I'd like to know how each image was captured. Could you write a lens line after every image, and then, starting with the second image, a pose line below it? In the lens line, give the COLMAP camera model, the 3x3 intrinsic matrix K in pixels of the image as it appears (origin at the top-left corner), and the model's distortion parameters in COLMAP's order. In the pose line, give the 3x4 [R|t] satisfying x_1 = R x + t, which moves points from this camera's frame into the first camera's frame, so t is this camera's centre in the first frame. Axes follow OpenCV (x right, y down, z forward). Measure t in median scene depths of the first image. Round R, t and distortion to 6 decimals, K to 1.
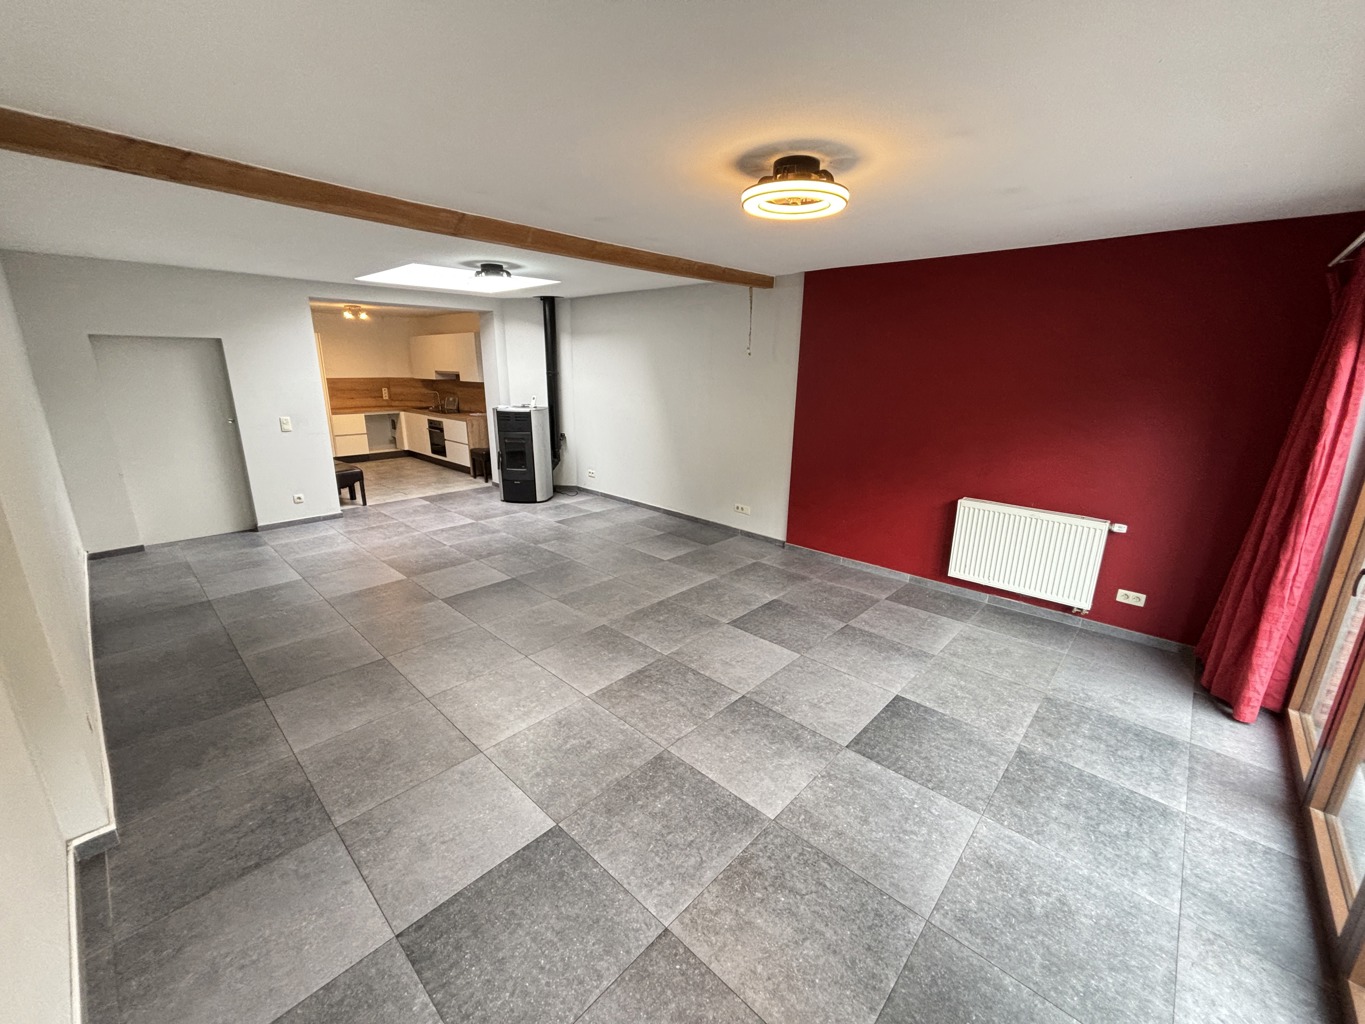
lens RADIAL K [[550.1, 0, 688.2], [0, 550.1, 513.9], [0, 0, 1]] dist [-0.001867, 0.000141]
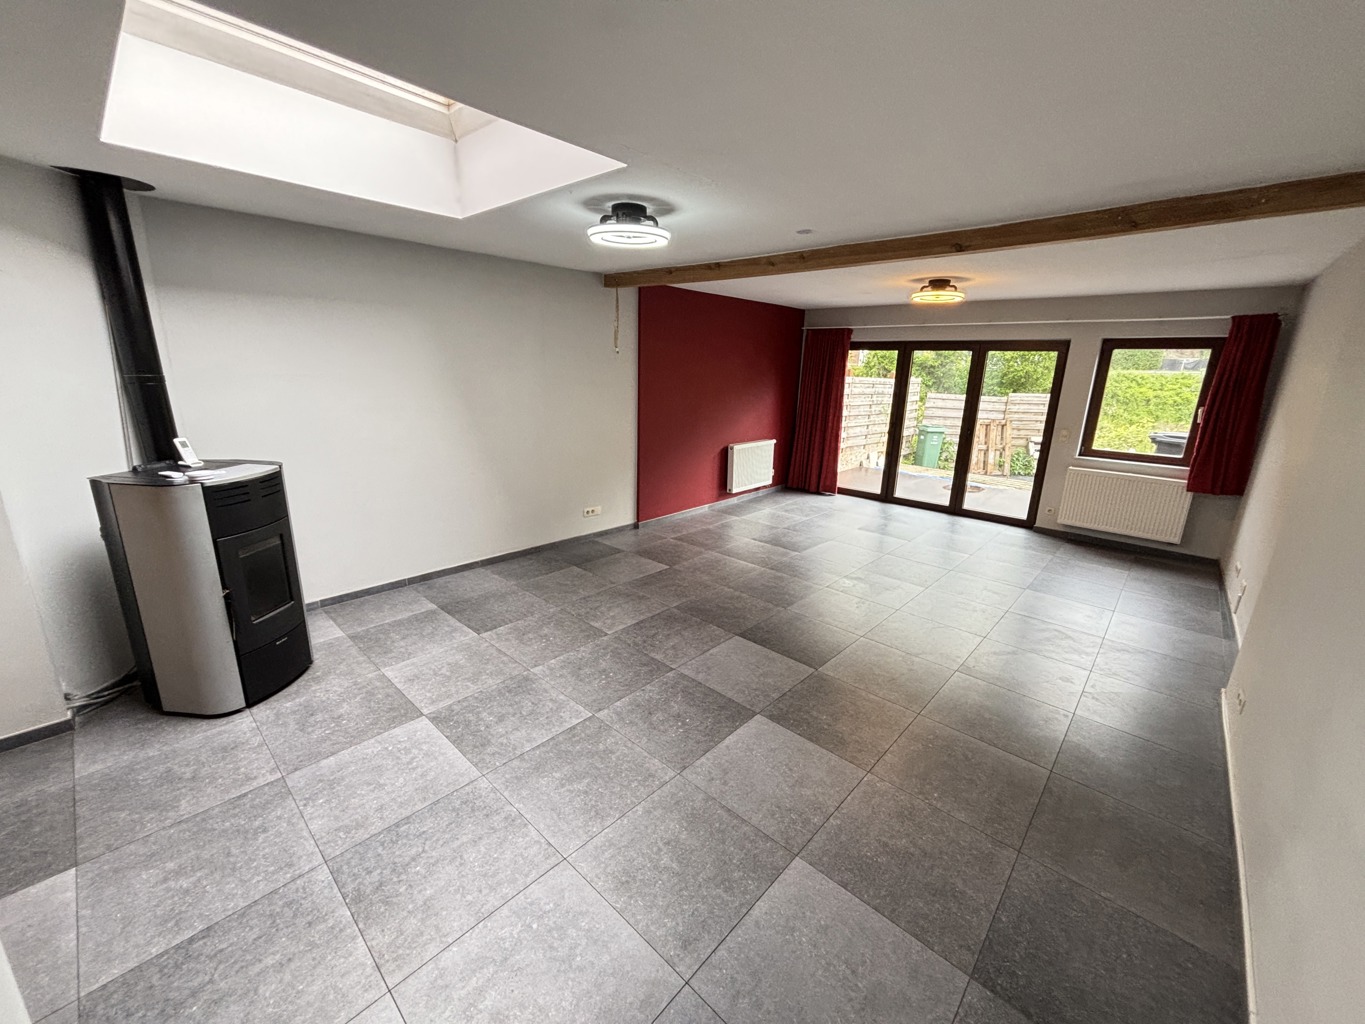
lens RADIAL K [[550.1, 0, 683.8], [0, 550.1, 510.2], [0, 0, 1]] dist [-0.001867, 0.000141]
pose [[-0.004542, -0.267707, 0.963490, -0.869602], [0.239514, 0.935163, 0.260965, -0.235056], [-0.970882, 0.231955, 0.059872, 0.820976]]
